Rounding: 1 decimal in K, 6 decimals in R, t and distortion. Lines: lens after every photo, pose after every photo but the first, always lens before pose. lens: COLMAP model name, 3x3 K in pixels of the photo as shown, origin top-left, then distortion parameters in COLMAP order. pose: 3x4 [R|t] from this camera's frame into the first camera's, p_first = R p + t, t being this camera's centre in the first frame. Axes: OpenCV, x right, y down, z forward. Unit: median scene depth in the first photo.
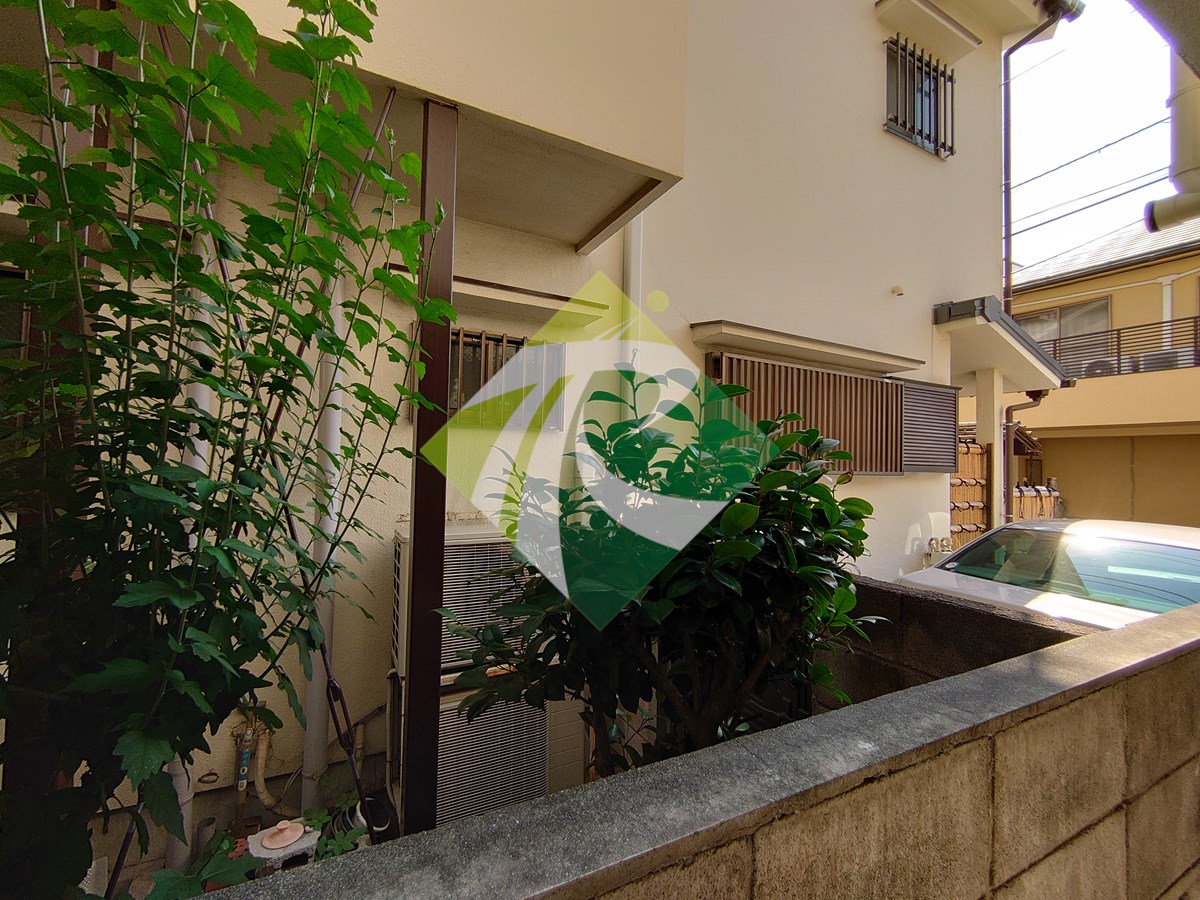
lens RADIAL K [[514.3, 0, 600.6], [0, 514.3, 444.1], [0, 0, 1]] dist [-0.000291, 0.000334]
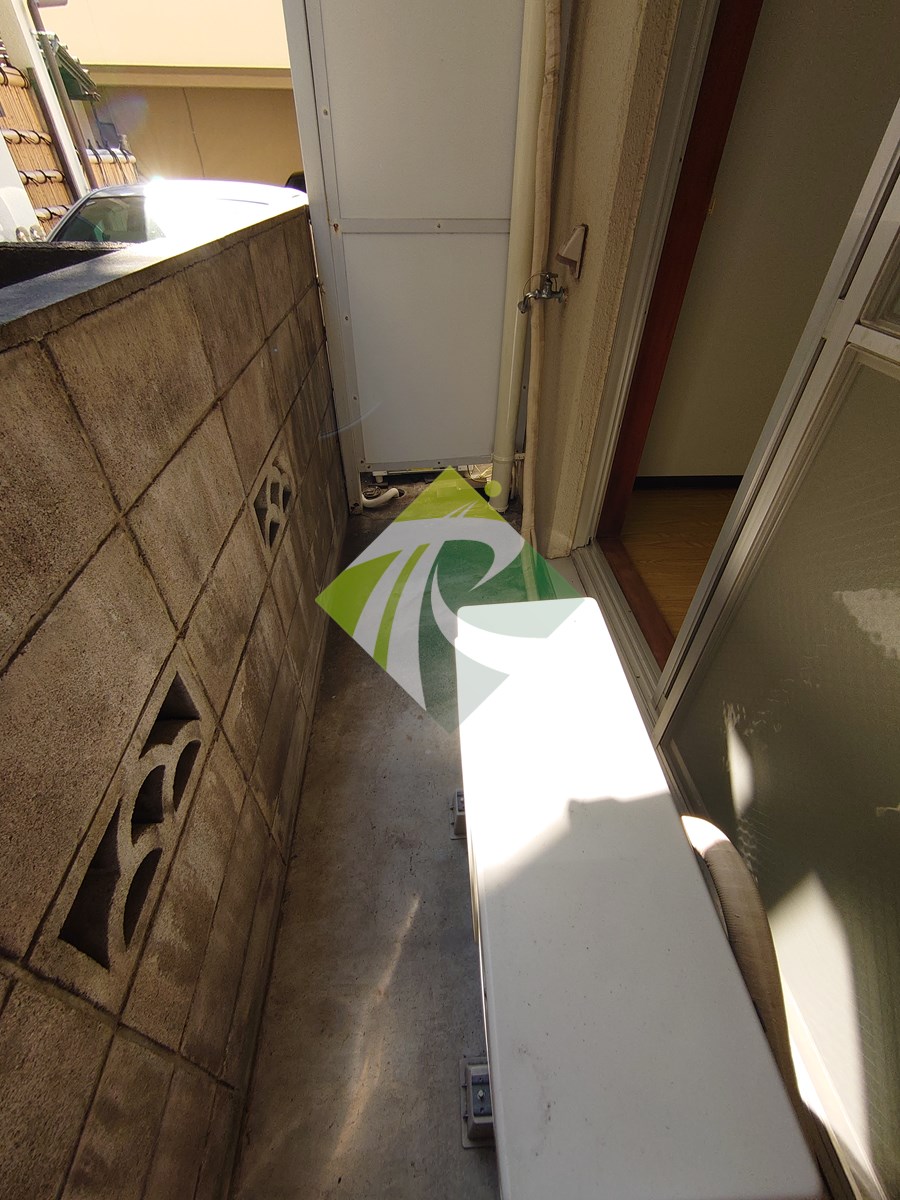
lens RADIAL K [[514.3, 0, 450.0], [0, 514.3, 600.0], [0, 0, 1]] dist [-0.000291, 0.000334]
pose [[0.408104, -0.607039, 0.681876, 0.218653], [-0.027989, 0.738235, 0.673963, 0.270401], [-0.912506, -0.294132, 0.284286, 0.108808]]
